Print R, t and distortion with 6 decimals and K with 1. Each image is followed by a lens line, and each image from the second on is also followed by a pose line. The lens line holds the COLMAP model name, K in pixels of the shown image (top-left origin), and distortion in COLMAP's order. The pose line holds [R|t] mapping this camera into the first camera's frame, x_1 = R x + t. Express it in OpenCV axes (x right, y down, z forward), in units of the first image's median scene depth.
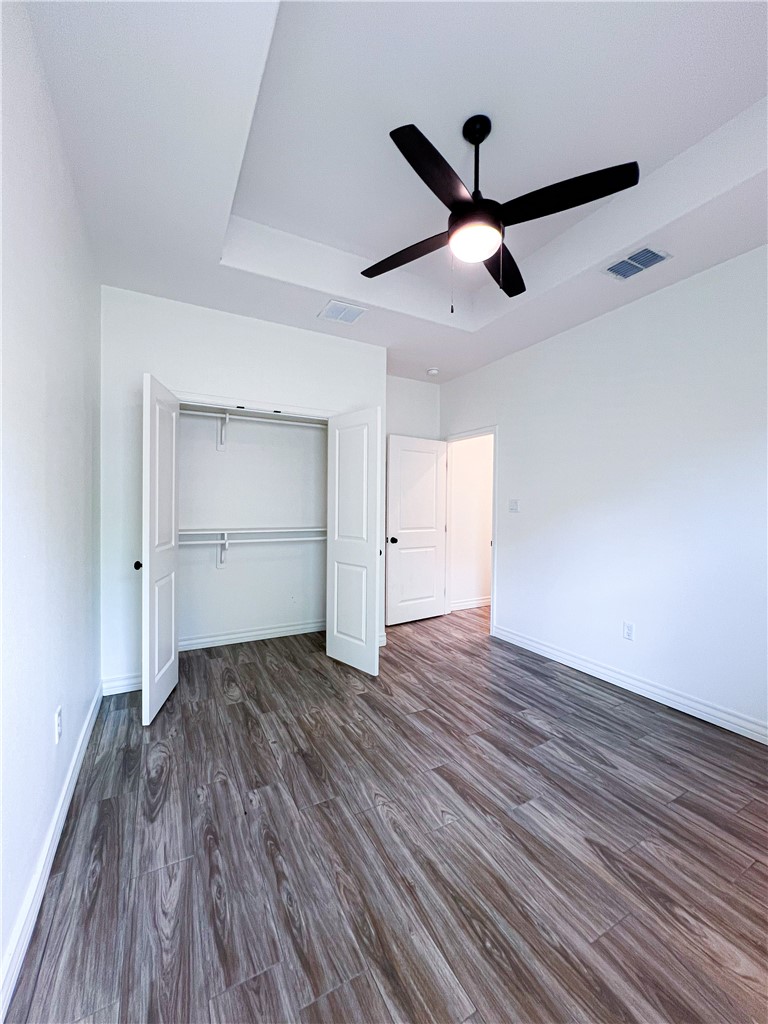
lens RADIAL K [[412.4, 0, 388.8], [0, 412.4, 507.3], [0, 0, 1]] dist [-0.003628, 0.001128]
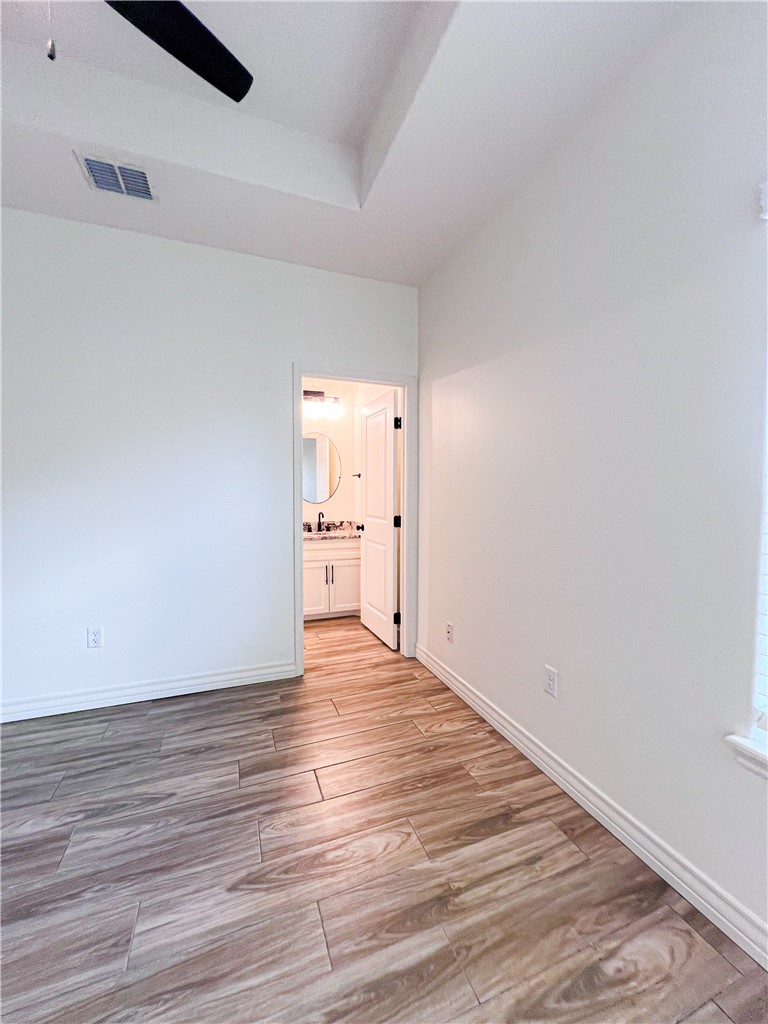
lens RADIAL K [[412.4, 0, 389.9], [0, 412.4, 509.9], [0, 0, 1]] dist [-0.003628, 0.001128]
pose [[0.131513, -0.051610, 0.989970, -0.190099], [0.001287, 0.998652, 0.051892, 0.010356], [-0.991314, -0.005550, 0.131402, 0.449149]]
